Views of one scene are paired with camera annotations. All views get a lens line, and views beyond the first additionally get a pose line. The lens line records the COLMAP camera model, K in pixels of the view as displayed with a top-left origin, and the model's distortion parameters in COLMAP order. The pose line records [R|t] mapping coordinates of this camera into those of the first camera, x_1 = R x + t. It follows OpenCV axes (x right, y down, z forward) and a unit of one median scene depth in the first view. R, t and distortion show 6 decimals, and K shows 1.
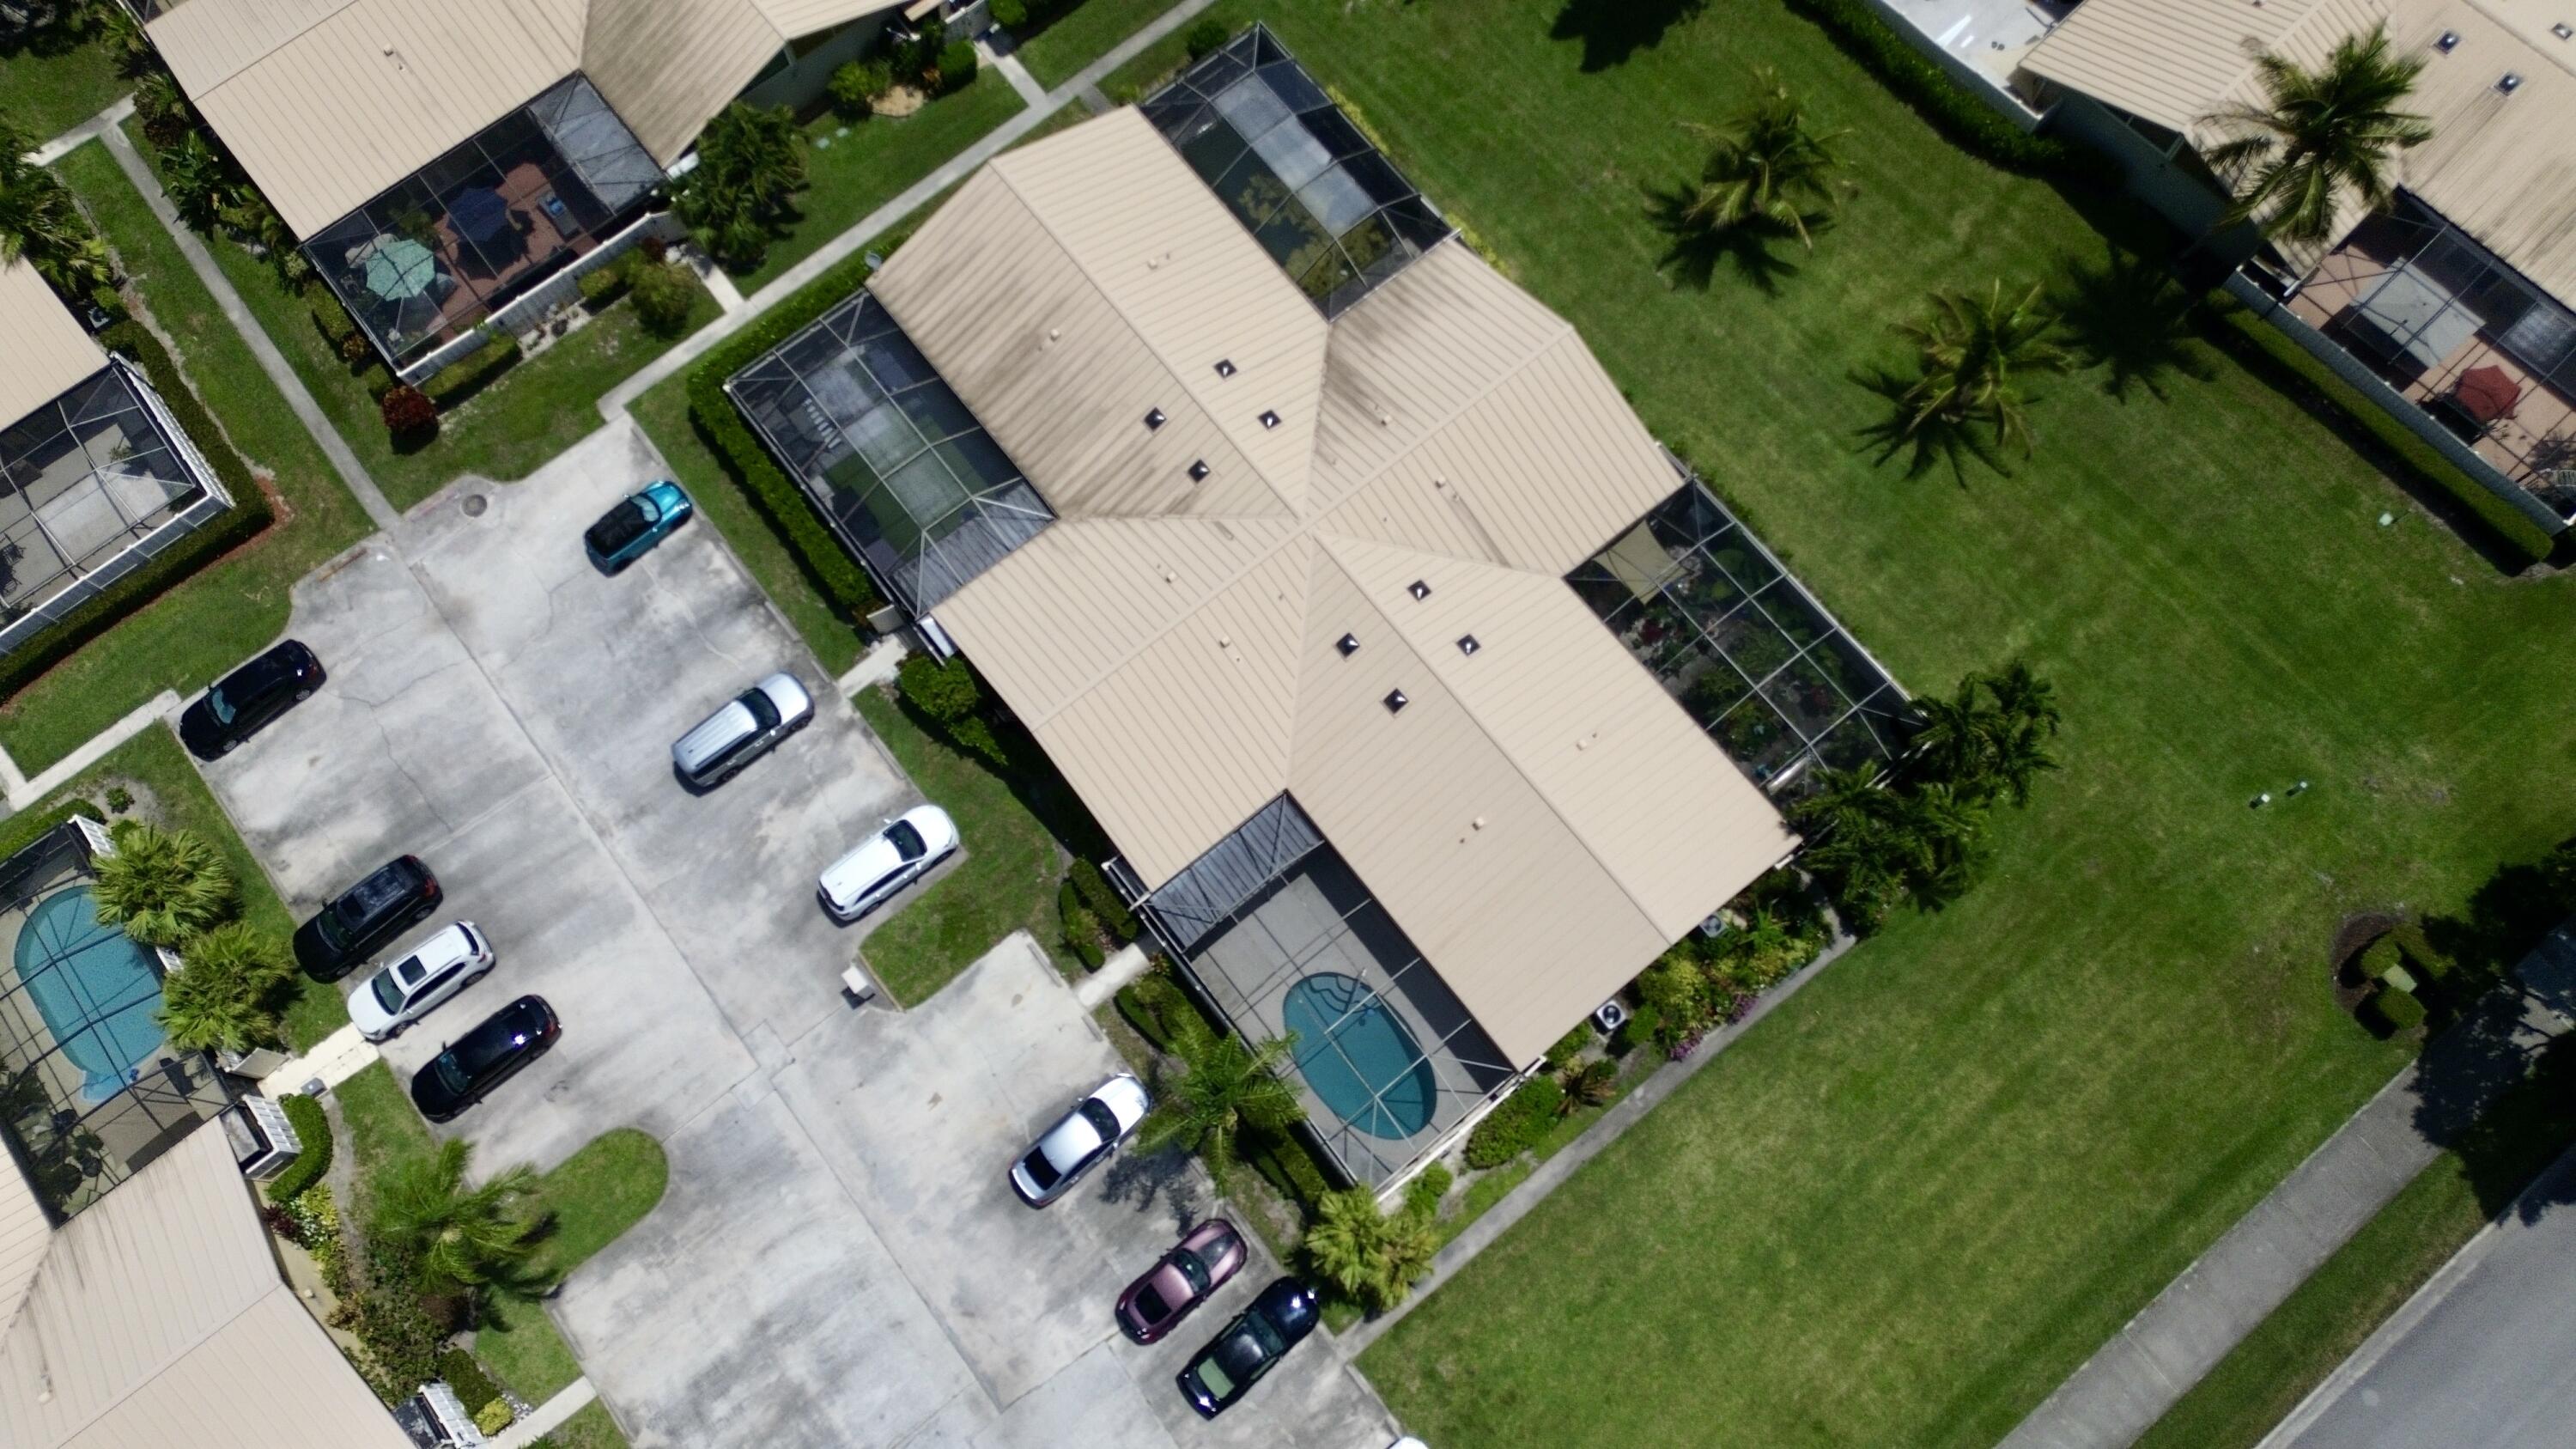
lens RADIAL K [[1765.7, 0, 1288.0], [0, 1765.7, 724.5], [0, 0, 1]] dist [0.066990, -0.079568]
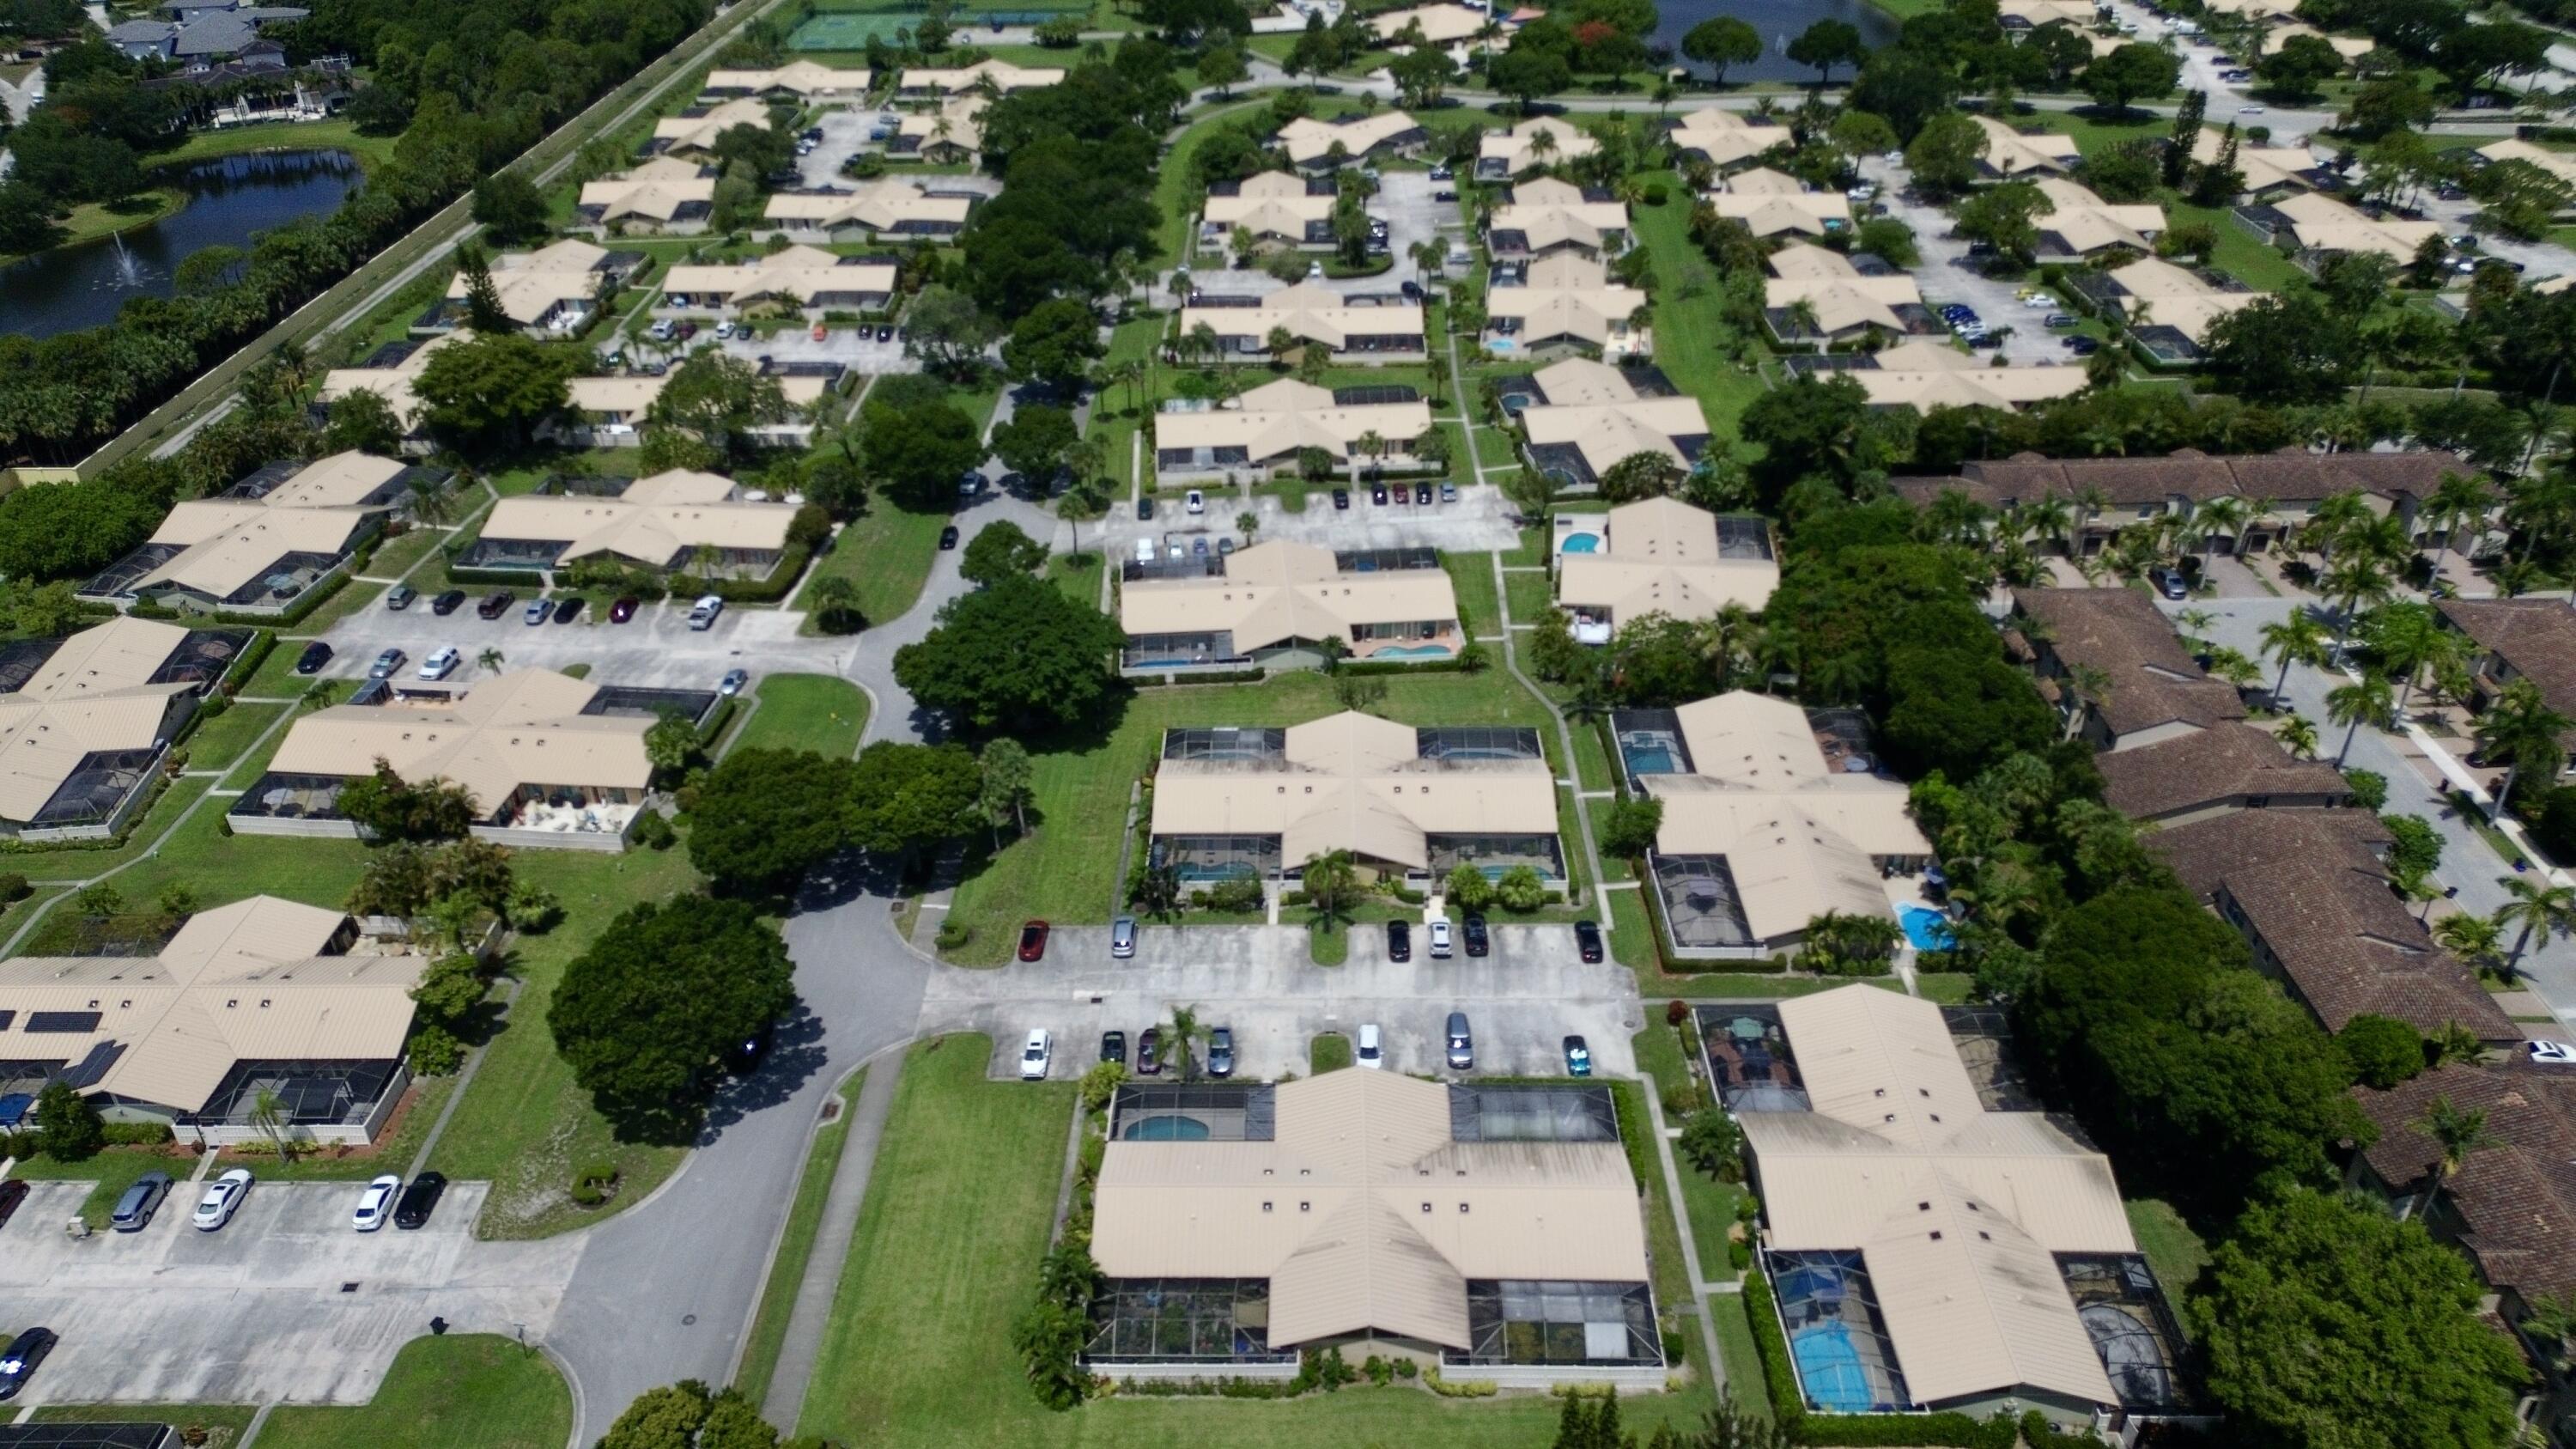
lens RADIAL K [[1765.7, 0, 1288.0], [0, 1765.7, 724.5], [0, 0, 1]] dist [0.066990, -0.079568]
pose [[-0.633527, 0.431033, -0.642537, 1.091370], [-0.729317, -0.055394, 0.681930, -1.340438], [0.258341, 0.900634, 0.349453, -0.198144]]
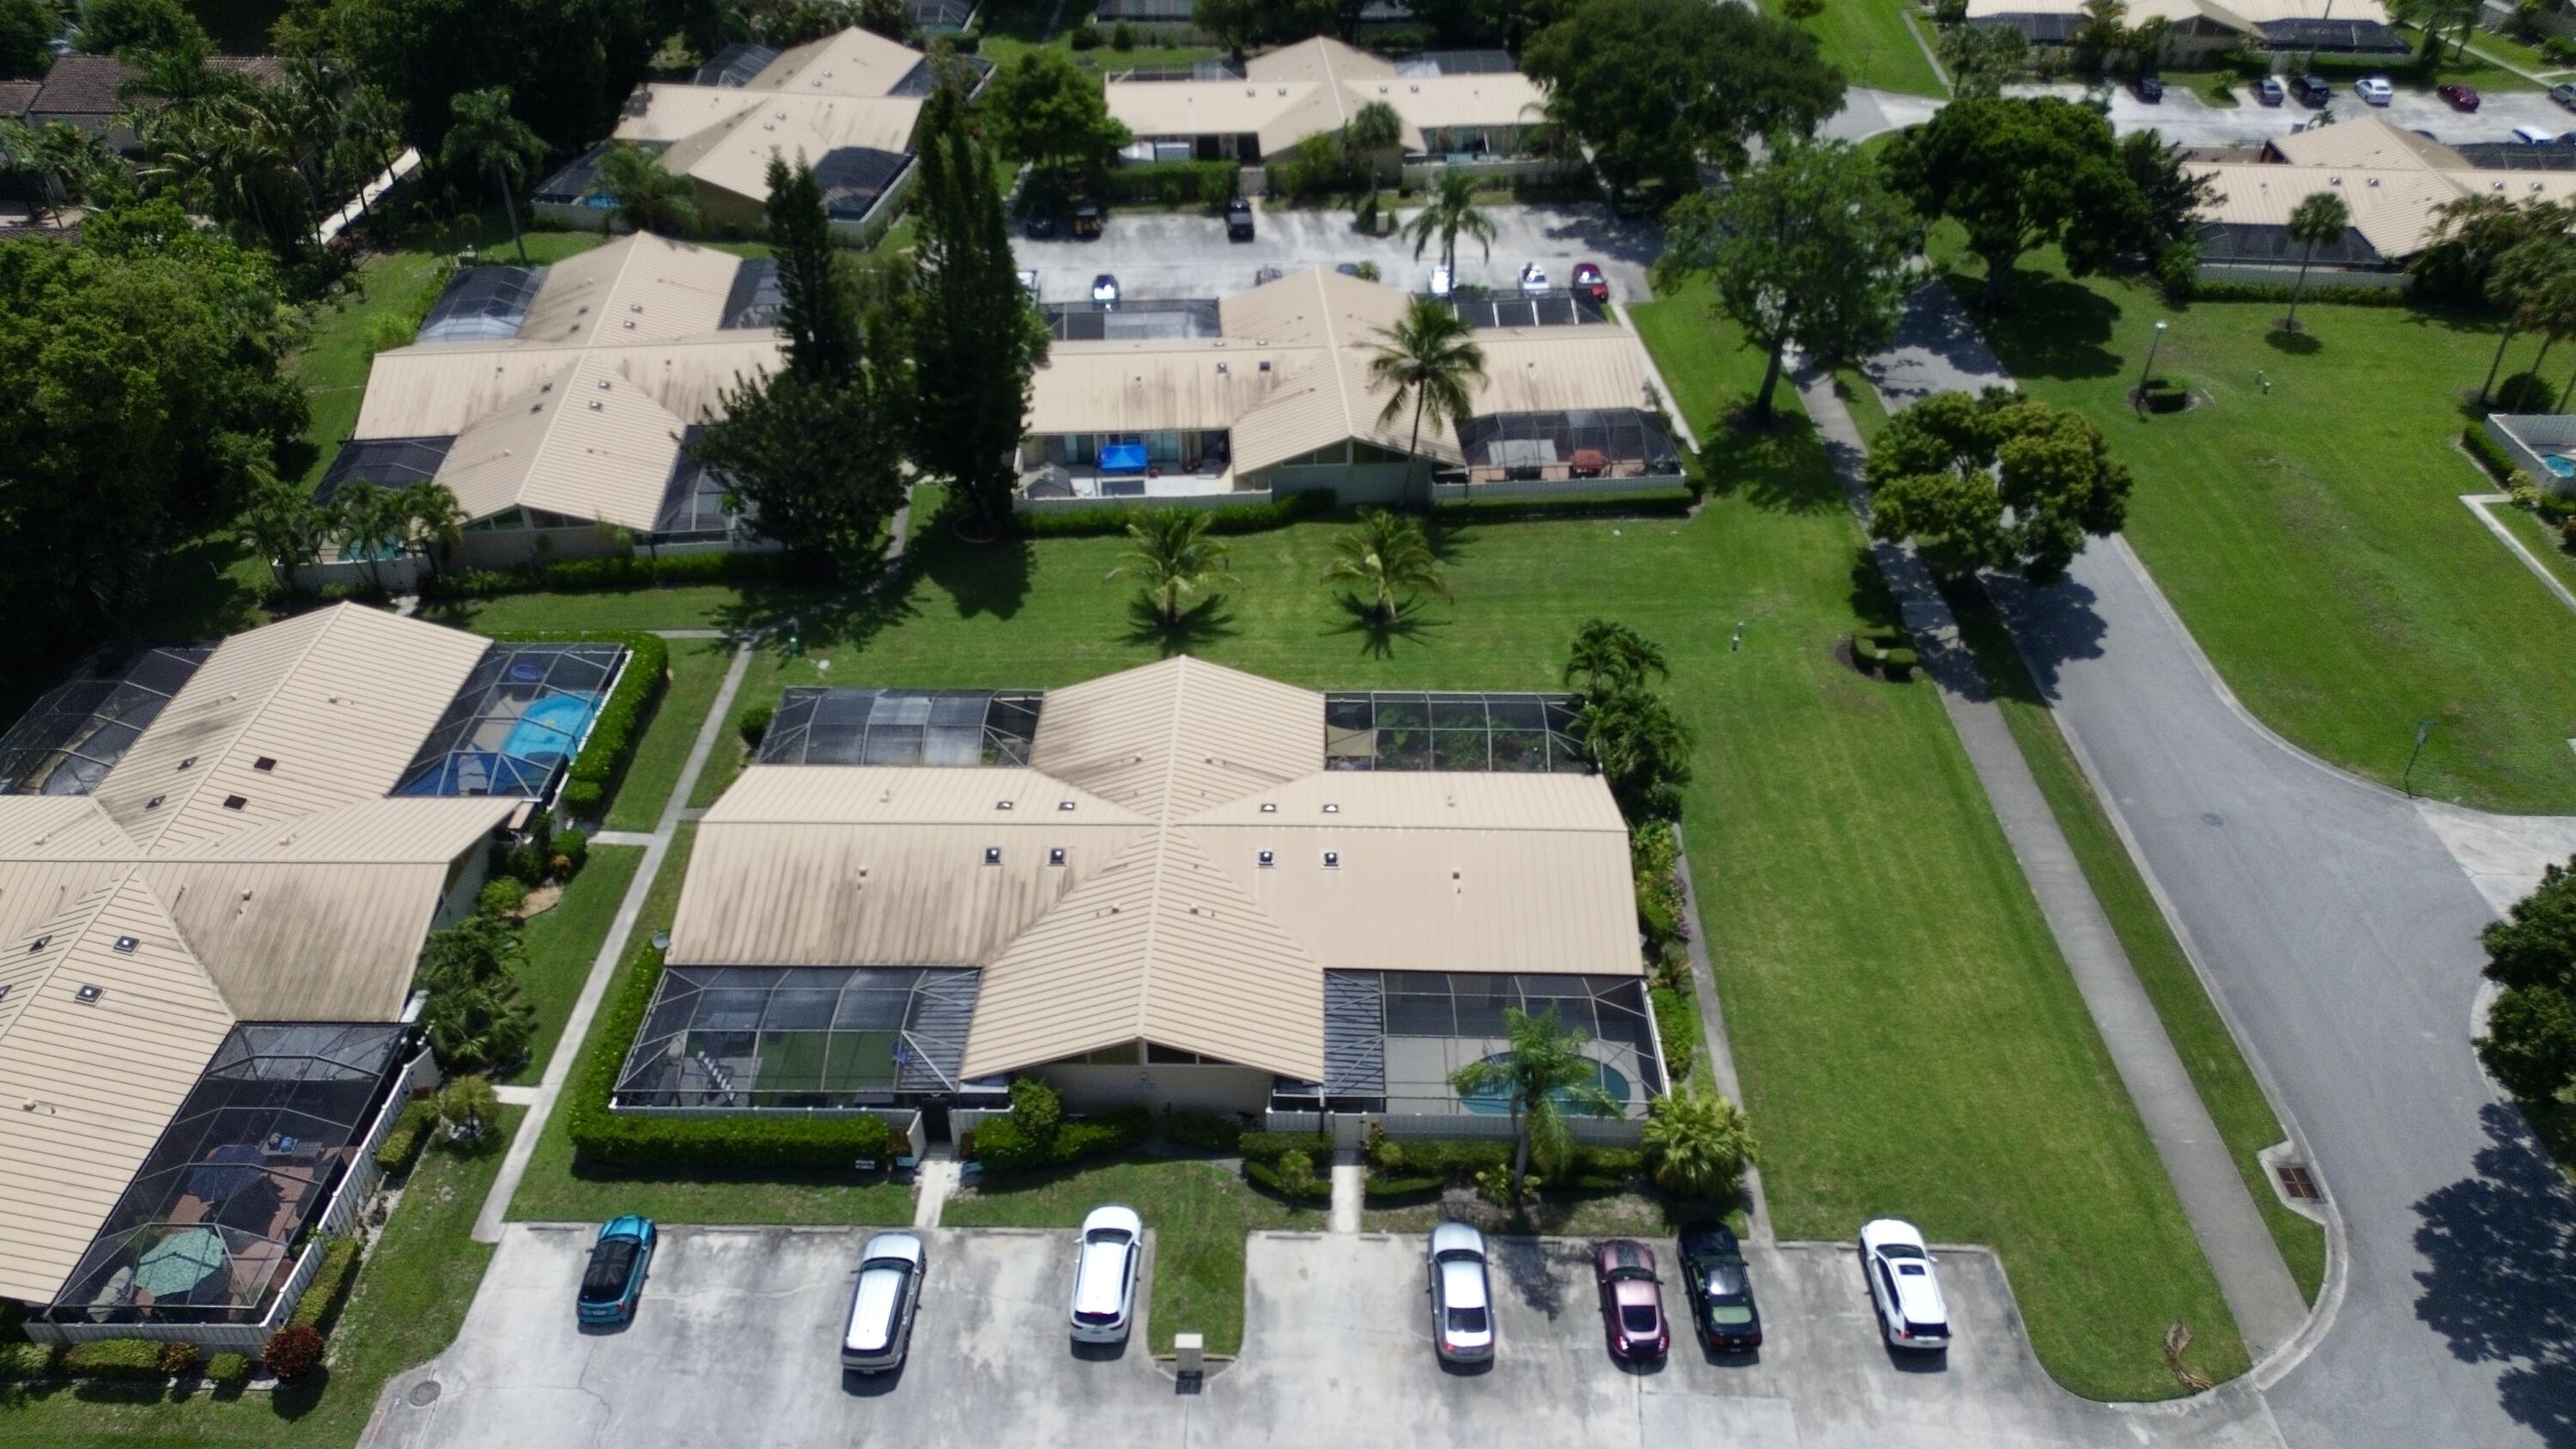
lens RADIAL K [[1765.7, 0, 1288.0], [0, 1765.7, 724.5], [0, 0, 1]] dist [0.066990, -0.079568]
pose [[0.637134, -0.448607, 0.626747, -0.614605], [0.732541, 0.605314, -0.311415, 0.261020], [-0.239676, 0.657531, 0.714289, 0.095377]]
